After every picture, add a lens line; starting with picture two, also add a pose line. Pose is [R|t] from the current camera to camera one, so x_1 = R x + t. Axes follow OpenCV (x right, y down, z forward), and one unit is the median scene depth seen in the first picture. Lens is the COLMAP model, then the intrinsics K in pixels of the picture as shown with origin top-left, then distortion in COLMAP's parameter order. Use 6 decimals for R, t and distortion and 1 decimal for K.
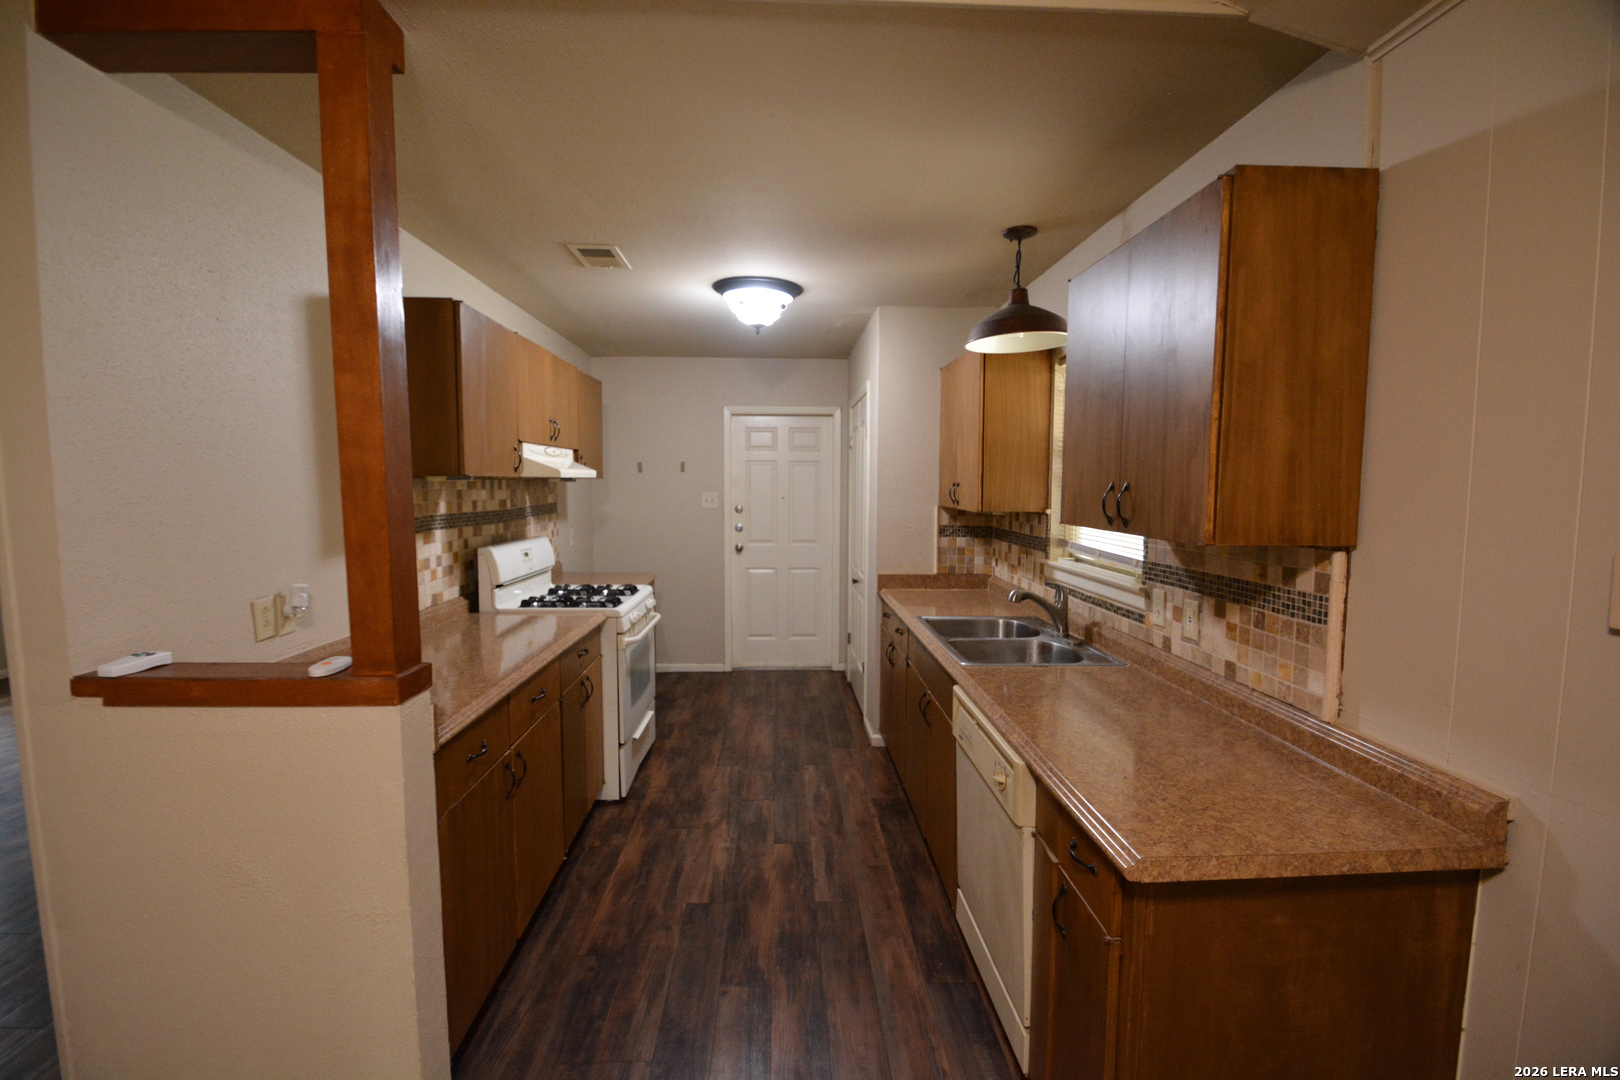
lens RADIAL K [[706.6, 0, 811.2], [0, 706.6, 541.9], [0, 0, 1]] dist [0.000253, -0.001275]
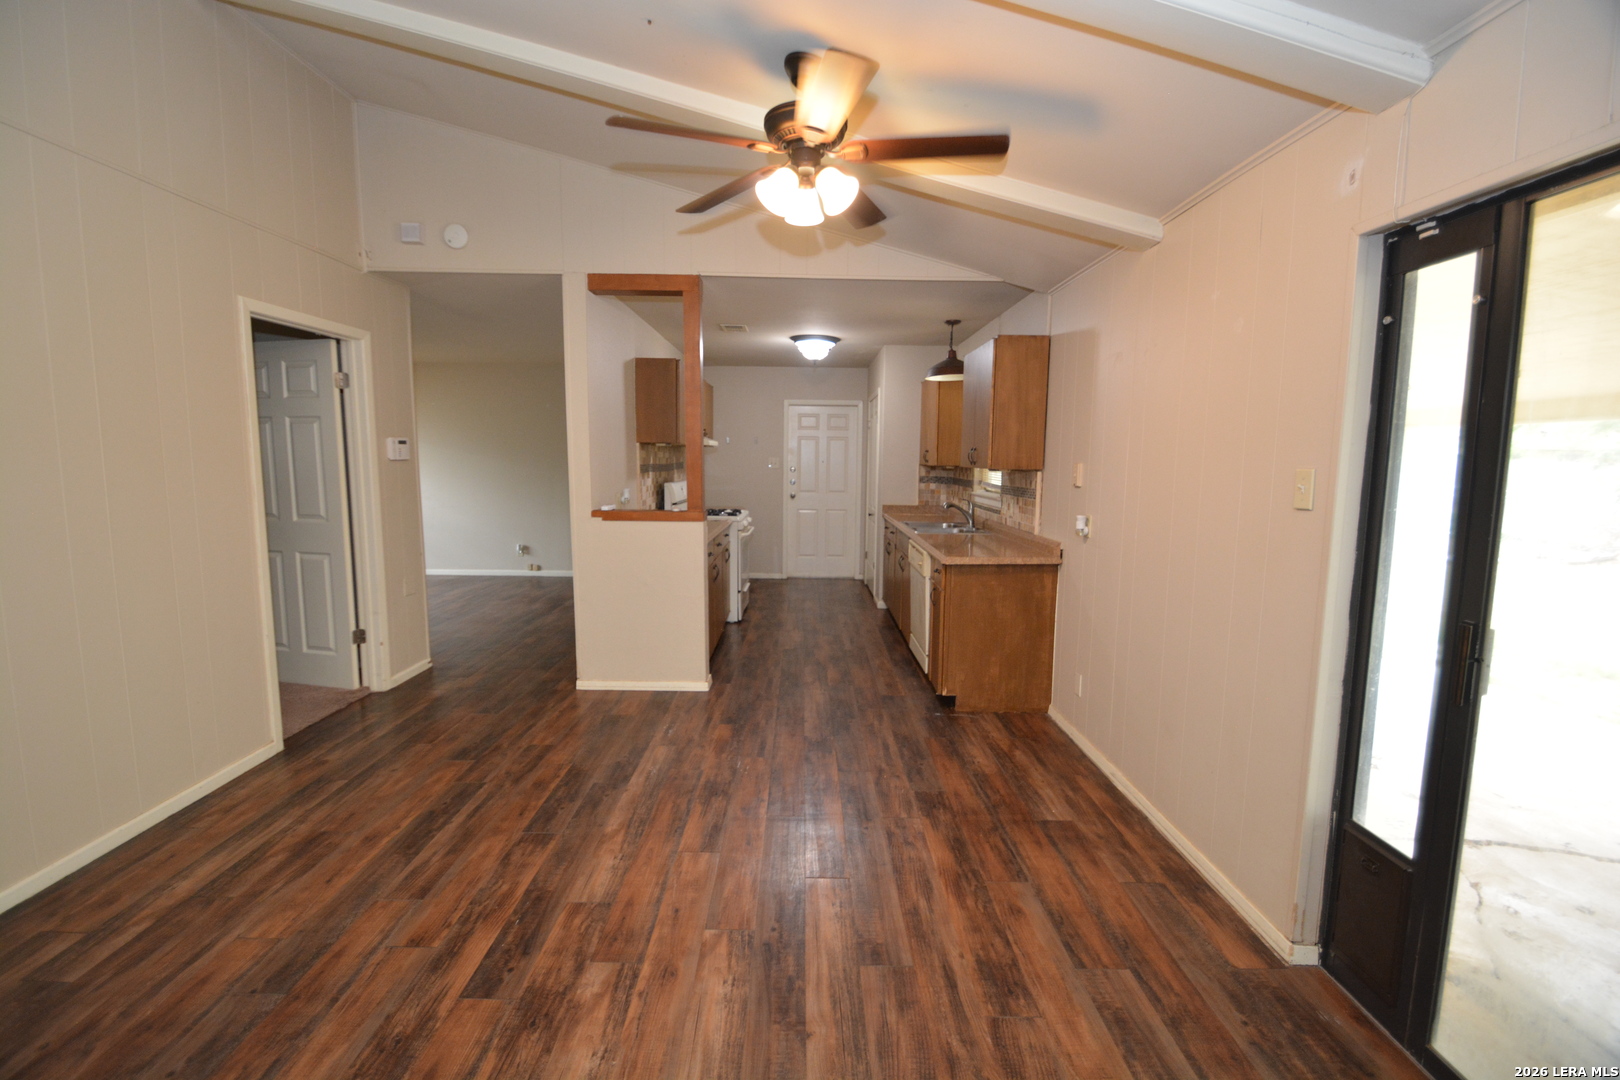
lens RADIAL K [[706.6, 0, 806.9], [0, 706.6, 532.7], [0, 0, 1]] dist [0.000253, -0.001275]
pose [[0.999082, 0.012363, -0.041018, -0.018381], [-0.011512, 0.999715, 0.020910, 0.087875], [0.041265, -0.020419, 0.998940, -0.770266]]
